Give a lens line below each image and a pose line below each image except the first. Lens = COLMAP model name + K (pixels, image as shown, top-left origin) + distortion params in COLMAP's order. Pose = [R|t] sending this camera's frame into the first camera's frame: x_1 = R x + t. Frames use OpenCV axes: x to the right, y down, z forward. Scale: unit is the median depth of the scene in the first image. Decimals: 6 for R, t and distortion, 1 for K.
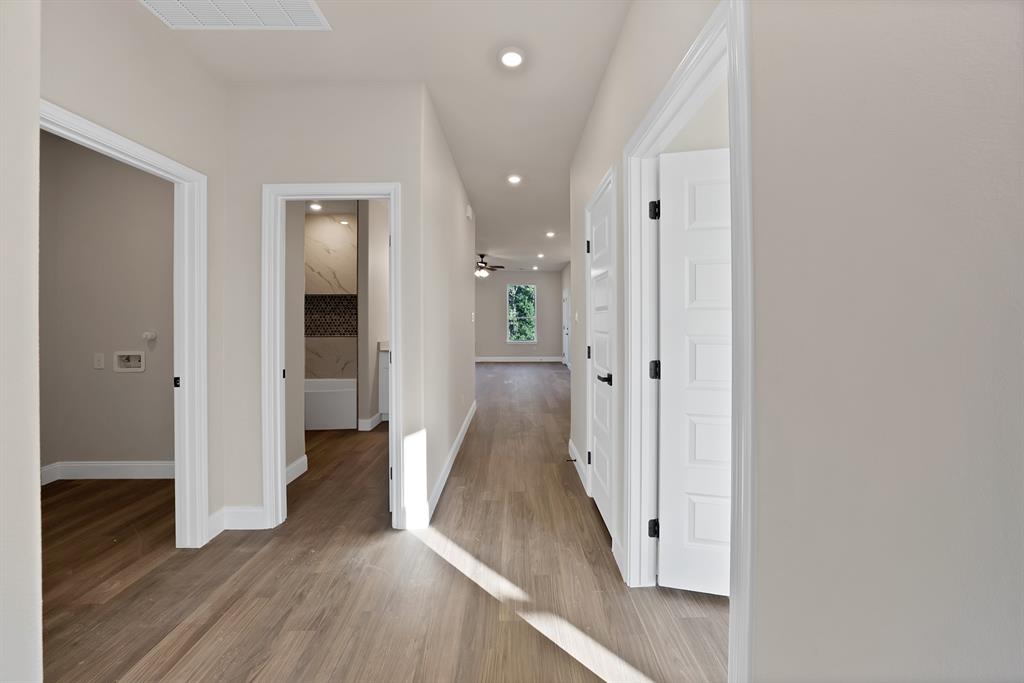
lens RADIAL K [[366.5, 0, 514.6], [0, 366.5, 321.9], [0, 0, 1]] dist [0.000241, 0.000029]
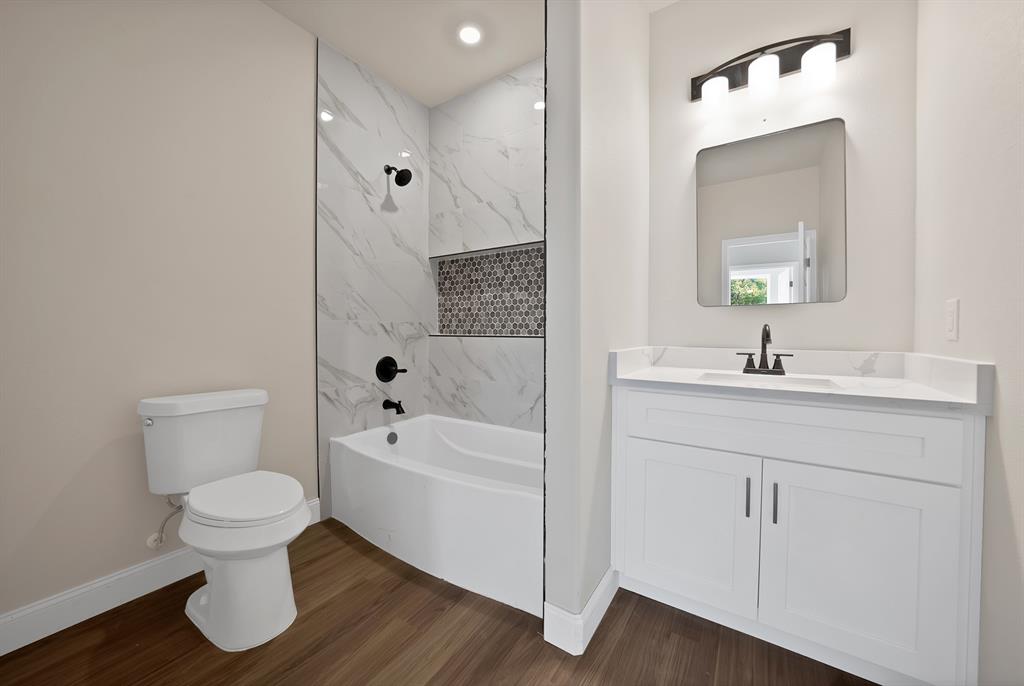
lens RADIAL K [[368.9, 0, 506.2], [0, 368.9, 337.4], [0, 0, 1]] dist [-0.018705, 0.000267]
pose [[0.811306, 0.010213, -0.584533, -0.233743], [-0.002999, 0.999907, 0.013307, 0.034879], [0.584615, -0.009043, 0.811261, 0.621952]]
